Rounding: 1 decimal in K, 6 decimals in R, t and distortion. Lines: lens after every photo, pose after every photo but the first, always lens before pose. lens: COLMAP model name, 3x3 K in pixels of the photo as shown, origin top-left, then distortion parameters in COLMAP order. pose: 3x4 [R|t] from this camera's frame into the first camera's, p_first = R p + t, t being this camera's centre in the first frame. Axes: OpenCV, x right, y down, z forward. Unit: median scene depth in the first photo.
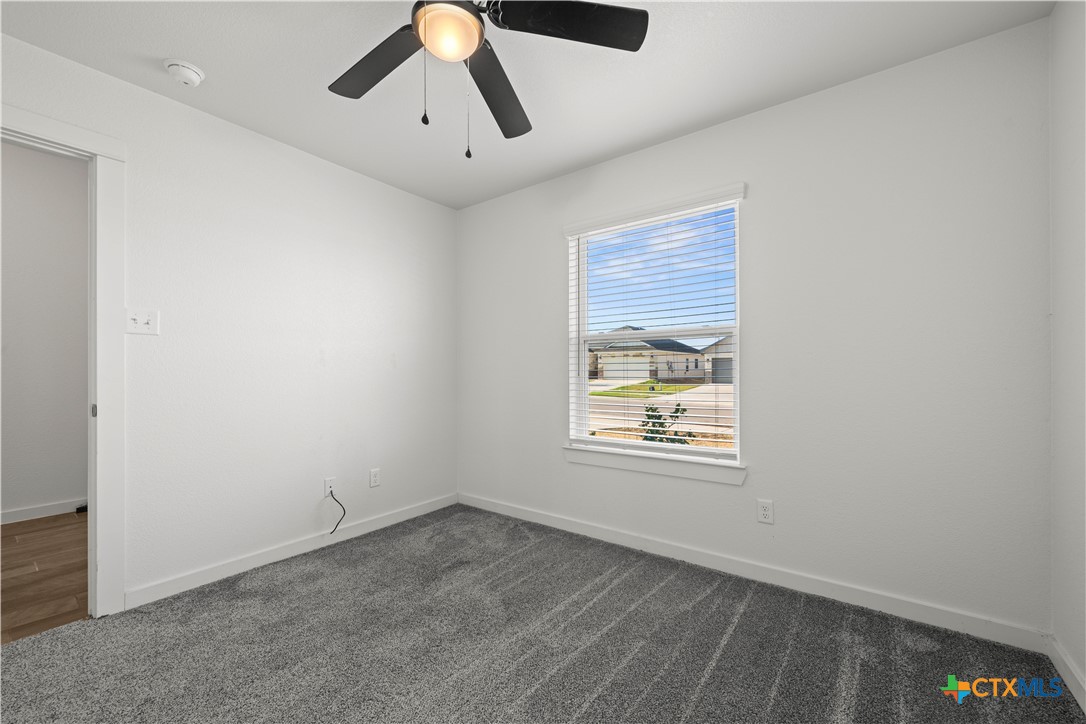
lens RADIAL K [[426.9, 0, 549.7], [0, 426.9, 371.6], [0, 0, 1]] dist [0.000407, -0.000062]
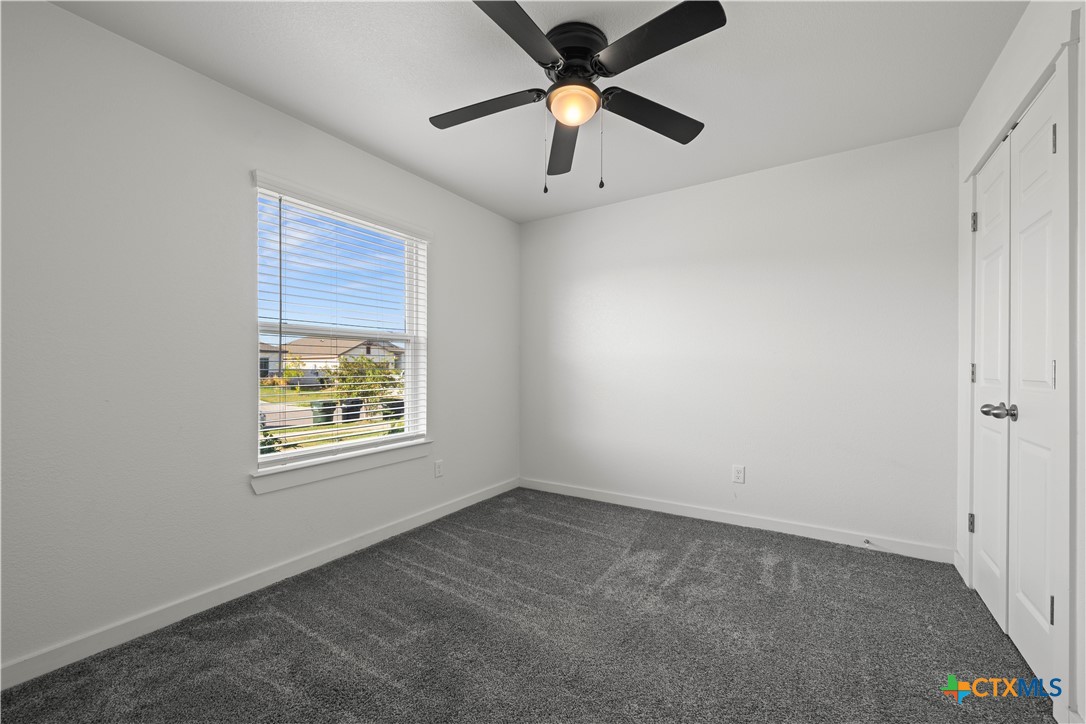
lens RADIAL K [[426.9, 0, 549.7], [0, 426.9, 371.6], [0, 0, 1]] dist [0.000407, -0.000062]
pose [[-0.064723, -0.001332, 0.997902, -0.848192], [0.006970, 0.999974, 0.001787, 0.003407], [-0.997879, 0.007071, -0.064713, 0.647609]]
